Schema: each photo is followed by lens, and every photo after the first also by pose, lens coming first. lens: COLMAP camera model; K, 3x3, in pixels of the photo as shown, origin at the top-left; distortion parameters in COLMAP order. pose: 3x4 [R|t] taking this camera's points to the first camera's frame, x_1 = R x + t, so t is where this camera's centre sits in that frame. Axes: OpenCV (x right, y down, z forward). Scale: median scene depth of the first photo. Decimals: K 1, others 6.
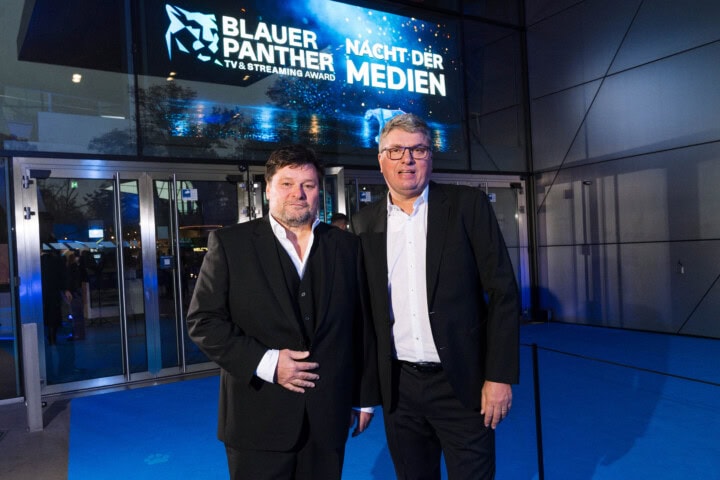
lens RADIAL K [[643.1, 0, 371.9], [0, 643.1, 249.9], [0, 0, 1]] dist [-0.019762, 0.015205]
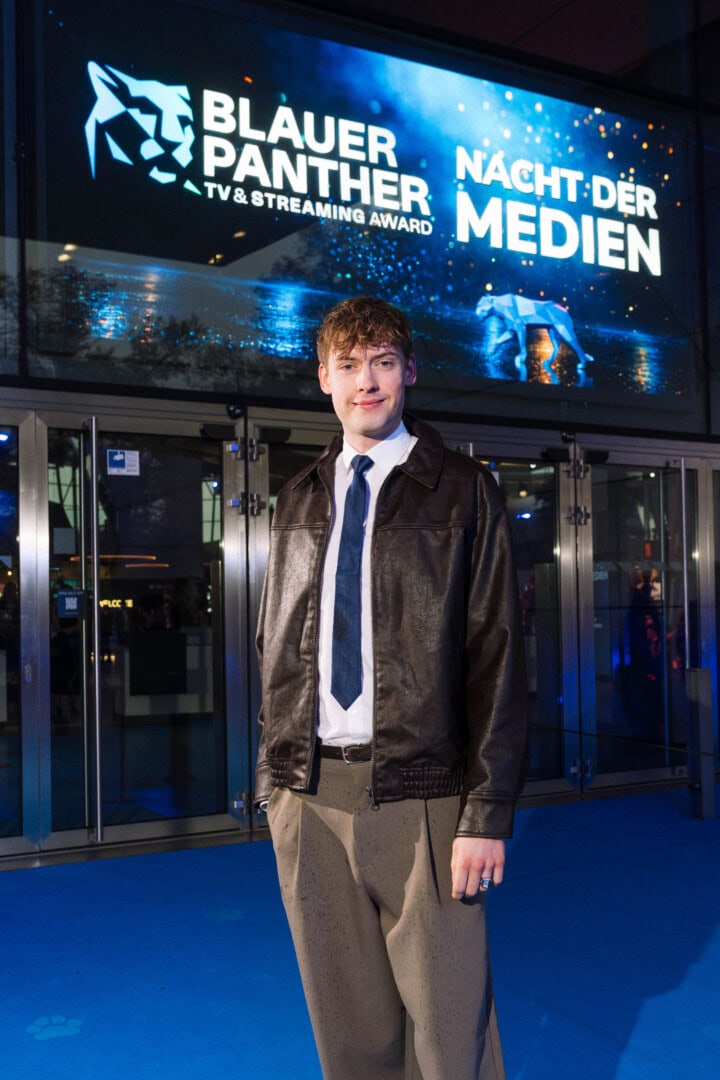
lens RADIAL K [[1268.4, 0, 355.8], [0, 1268.4, 588.6], [0, 0, 1]] dist [-0.002163, 0.000000]
pose [[0.998044, 0.029827, -0.054945, -0.055552], [-0.031496, 0.999061, -0.029753, 0.026383], [0.054006, 0.031426, 0.998046, 0.078275]]
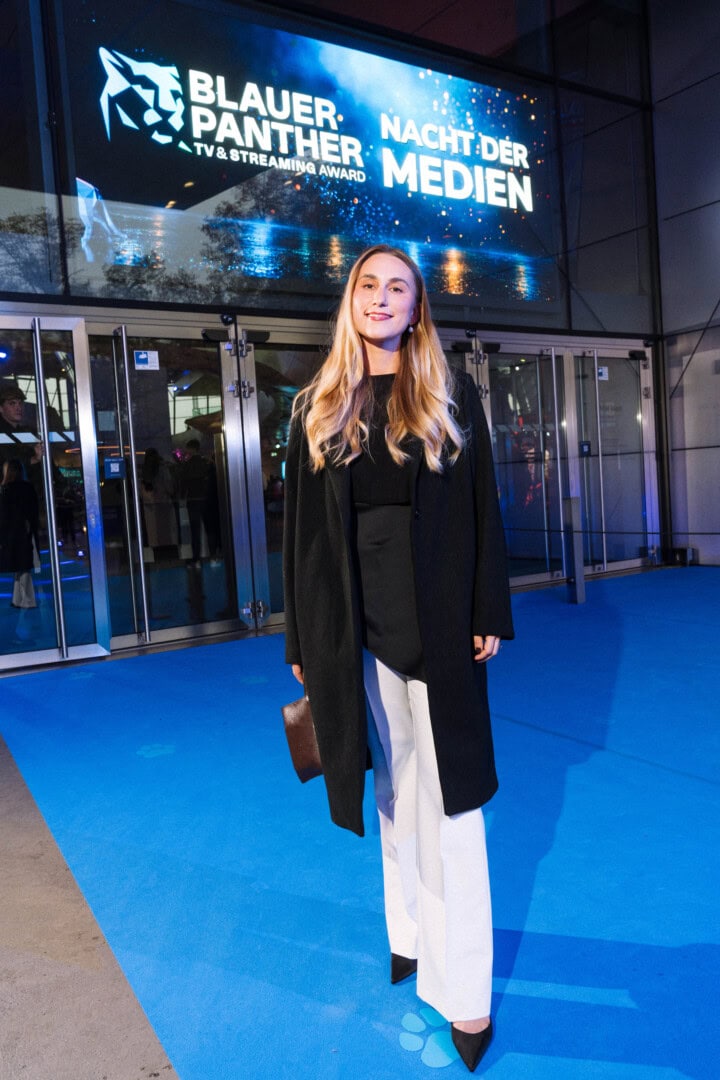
lens RADIAL K [[1015.0, 0, 394.1], [0, 1015.0, 559.4], [0, 0, 1]] dist [-0.013494, 0.010690]
pose [[0.997969, -0.018046, 0.061088, -0.099277], [0.014798, 0.998473, 0.053218, 0.054199], [-0.061955, -0.052206, 0.996713, -0.007862]]
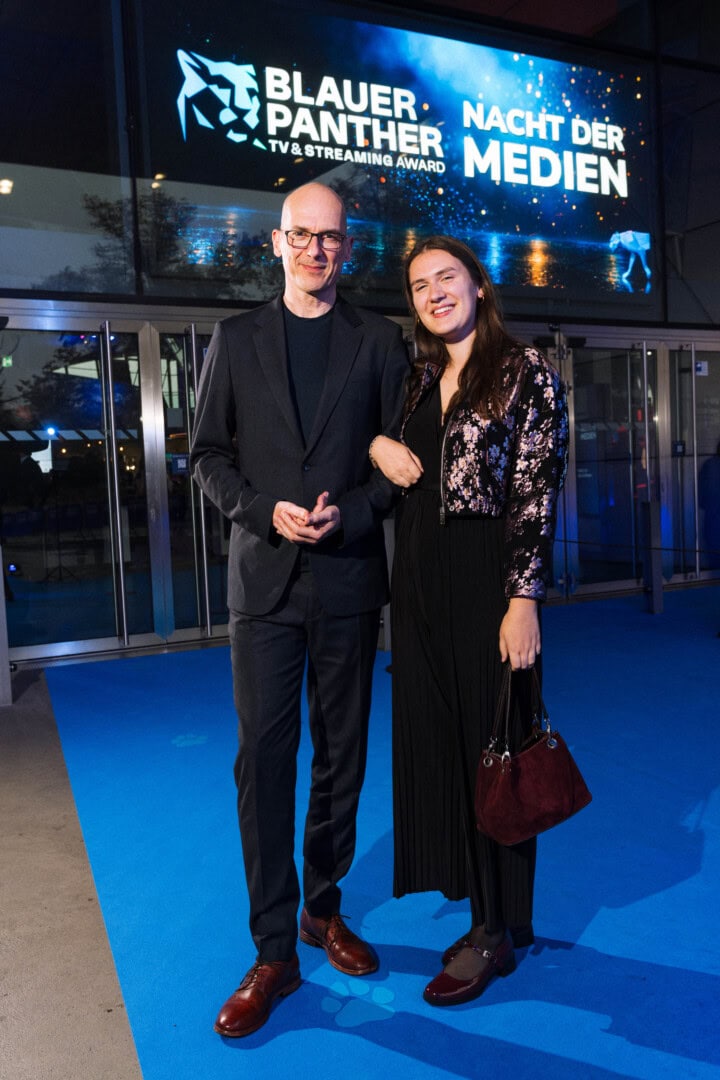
lens RADIAL K [[1109.9, 0, 374.3], [0, 1109.9, 563.5], [0, 0, 1]] dist [-0.008147, 0.000000]
pose [[0.995903, 0.012508, -0.089557, -0.025837], [-0.006852, 0.997978, 0.063189, 0.042486], [0.090167, -0.062317, 0.993975, -0.078437]]
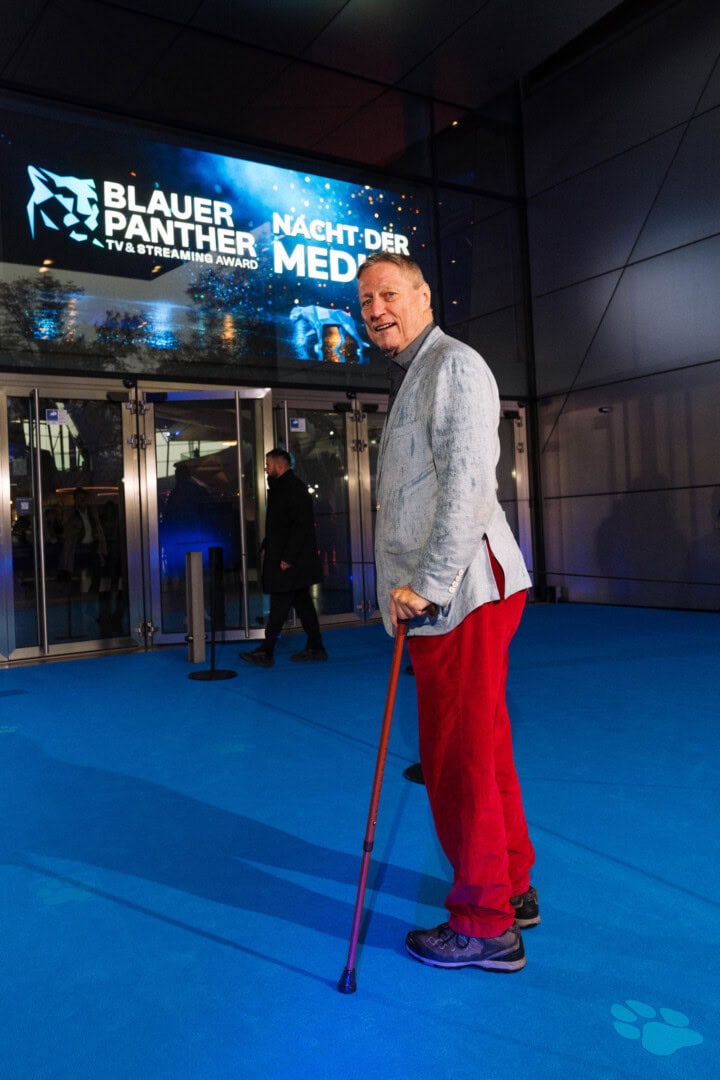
lens RADIAL K [[1015.0, 0, 384.3], [0, 1015.0, 517.5], [0, 0, 1]] dist [-0.013494, 0.010690]
pose [[0.999956, 0.004539, 0.008166, 0.083291], [-0.004302, 0.999578, -0.028729, 0.058647], [-0.008293, 0.028693, 0.999554, -0.169973]]
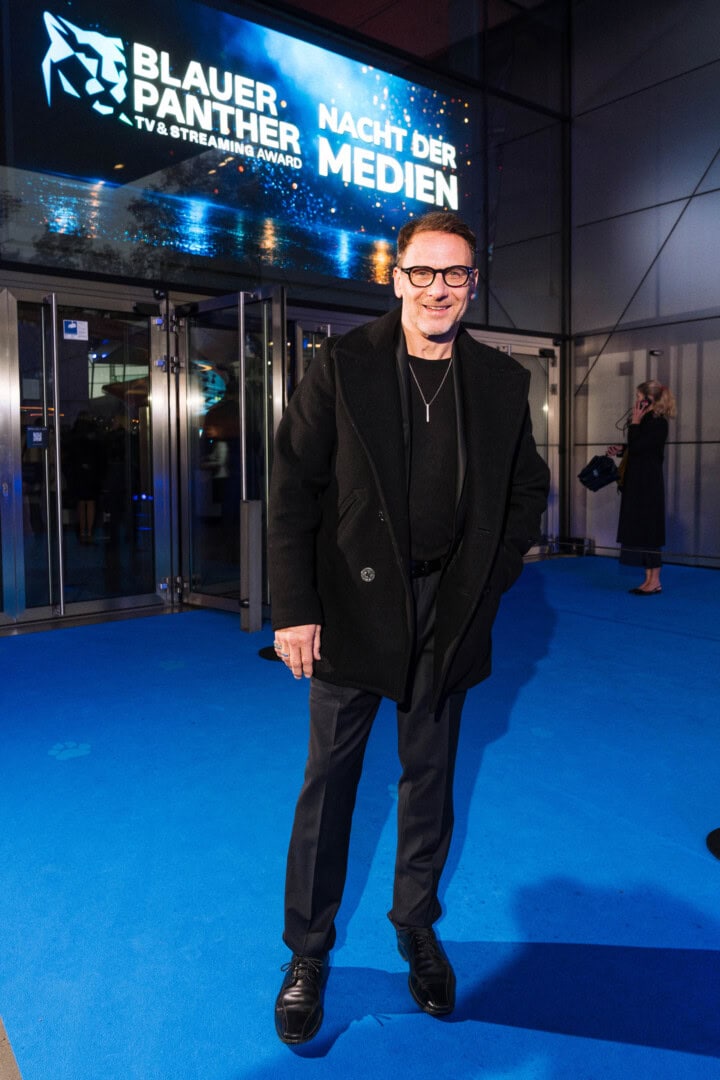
lens RADIAL K [[895.8, 0, 334.2], [0, 895.8, 509.0], [0, 0, 1]] dist [-0.019674, 0.015742]
pose [[0.991967, 0.031568, 0.122497, -0.126865], [-0.037044, 0.998402, 0.042686, 0.036925], [-0.120954, -0.046881, 0.991550, 0.100551]]
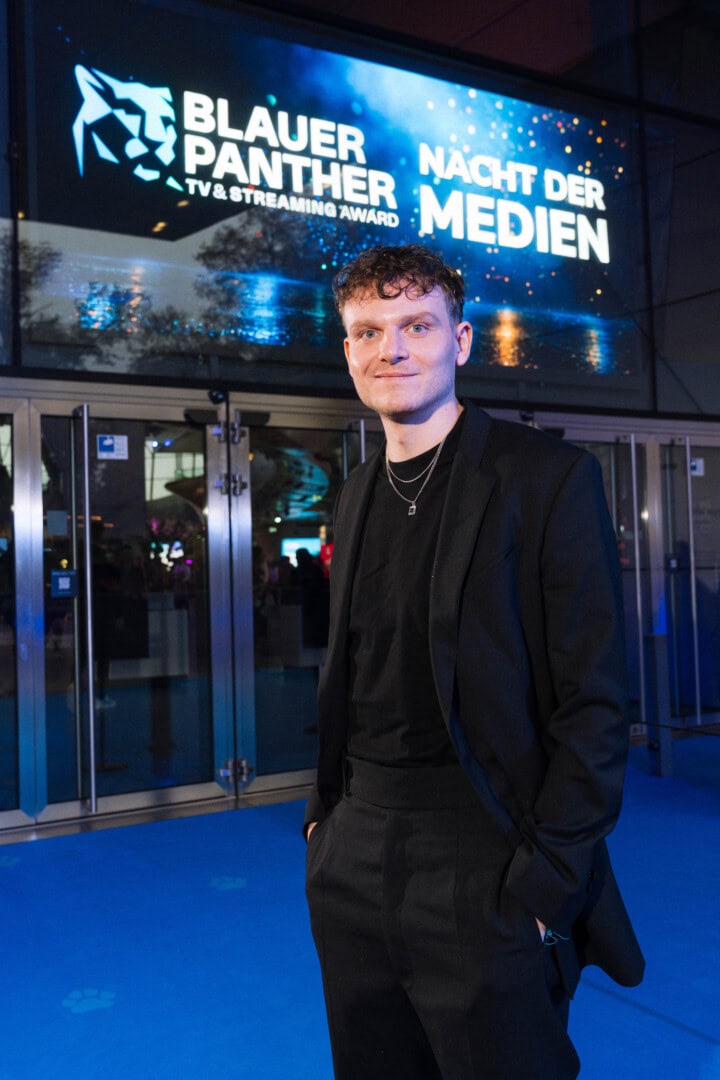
lens RADIAL K [[1257.0, 0, 350.2], [0, 1257.0, 506.2], [0, 0, 1]] dist [-0.001583, 0.000000]
pose [[0.999806, 0.018910, 0.005497, -0.098593], [-0.018590, 0.998400, -0.053410, 0.006574], [-0.006498, 0.053297, 0.998558, 0.037808]]
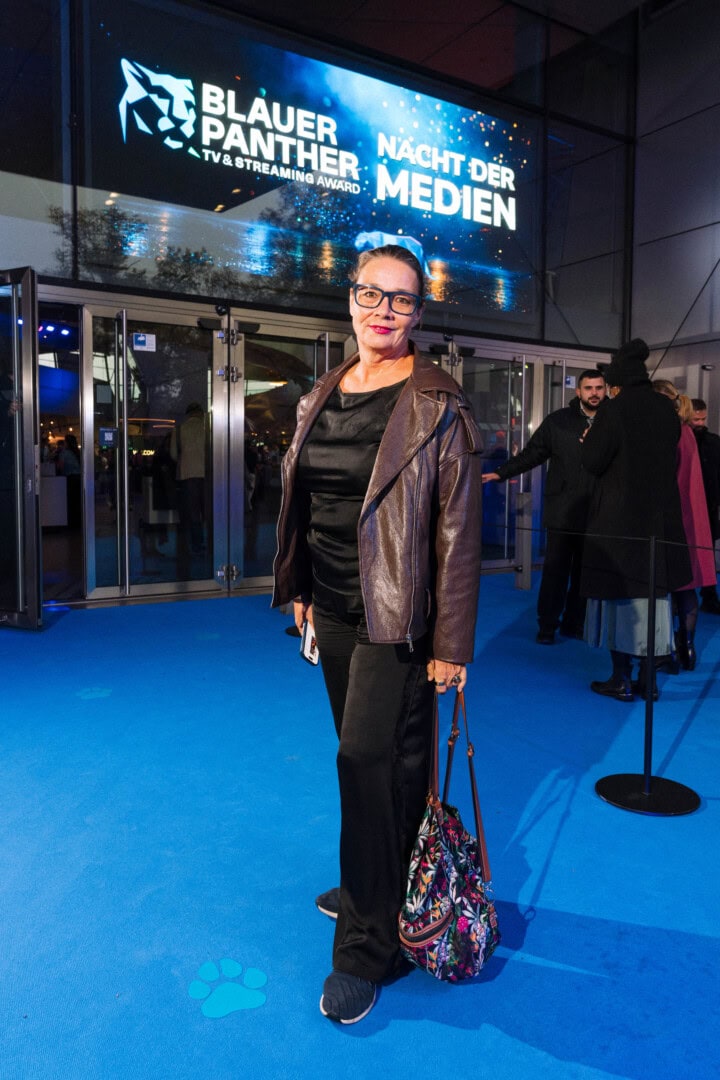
lens RADIAL K [[896.6, 0, 380.4], [0, 896.6, 546.1], [0, 0, 1]] dist [-0.025214, 0.020233]
pose [[0.998298, 0.056949, 0.012561, -0.026223], [-0.057657, 0.996154, 0.065981, 0.051300], [-0.008755, -0.066593, 0.997742, 0.015000]]
